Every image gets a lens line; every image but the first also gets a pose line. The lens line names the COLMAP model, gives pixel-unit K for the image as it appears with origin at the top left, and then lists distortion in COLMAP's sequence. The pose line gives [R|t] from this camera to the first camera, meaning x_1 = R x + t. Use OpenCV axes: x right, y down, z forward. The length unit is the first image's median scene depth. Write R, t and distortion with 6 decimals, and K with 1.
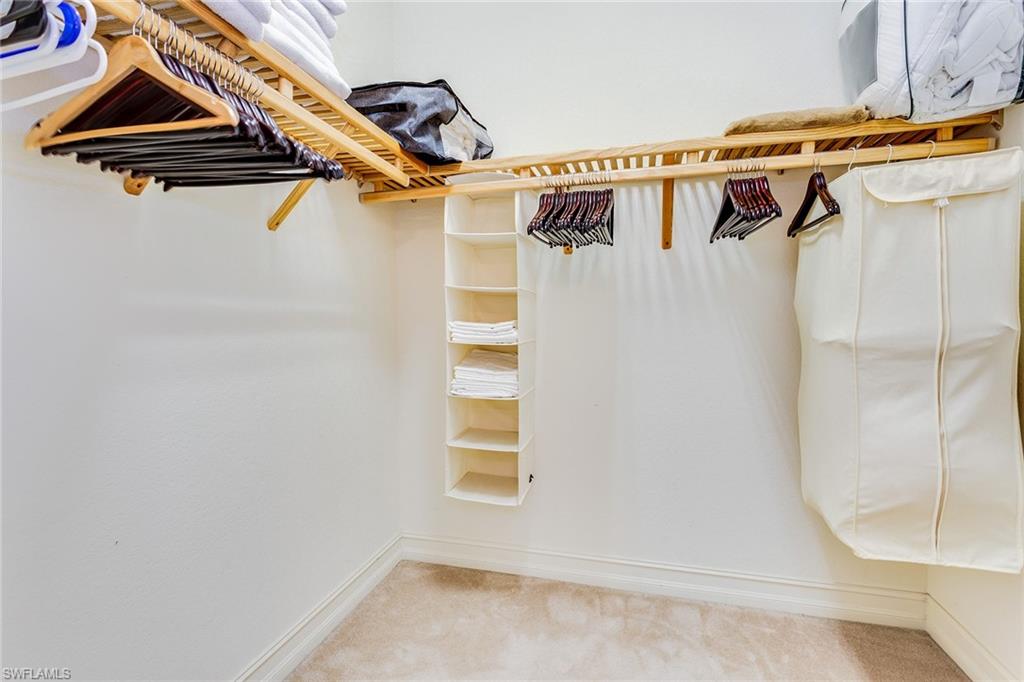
lens RADIAL K [[492.4, 0, 510.9], [0, 492.4, 338.4], [0, 0, 1]] dist [-0.000842, -0.000107]
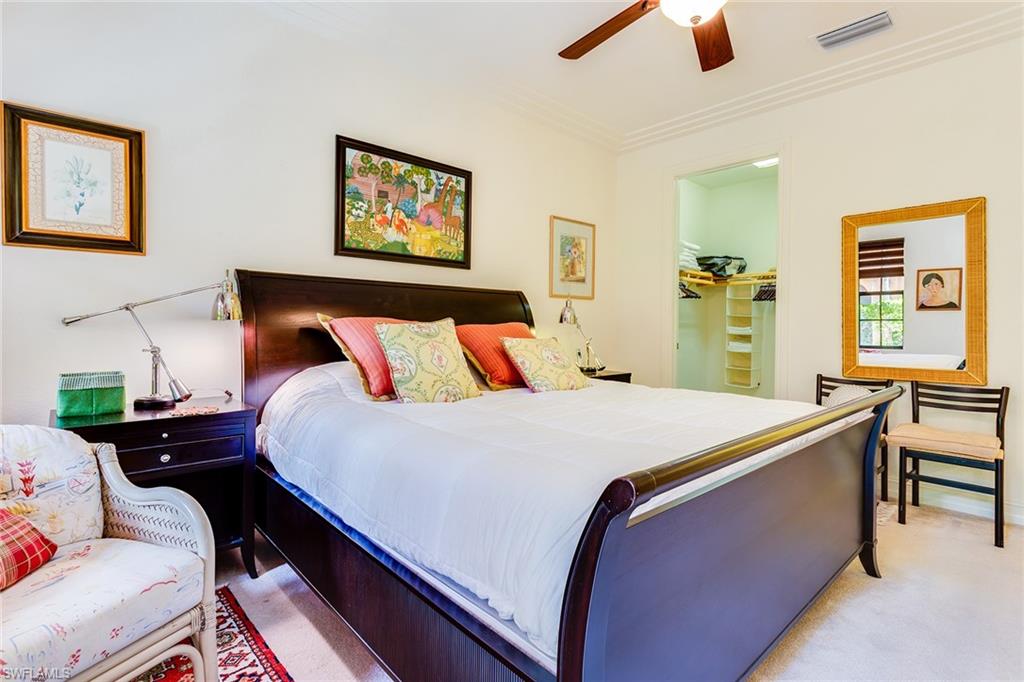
lens RADIAL K [[492.4, 0, 508.2], [0, 492.4, 336.7], [0, 0, 1]] dist [-0.000842, -0.000107]
pose [[0.839808, 0.029421, -0.542085, 0.393816], [-0.021790, 0.999553, 0.020492, -0.004375], [0.542445, -0.005397, 0.840074, -2.317872]]
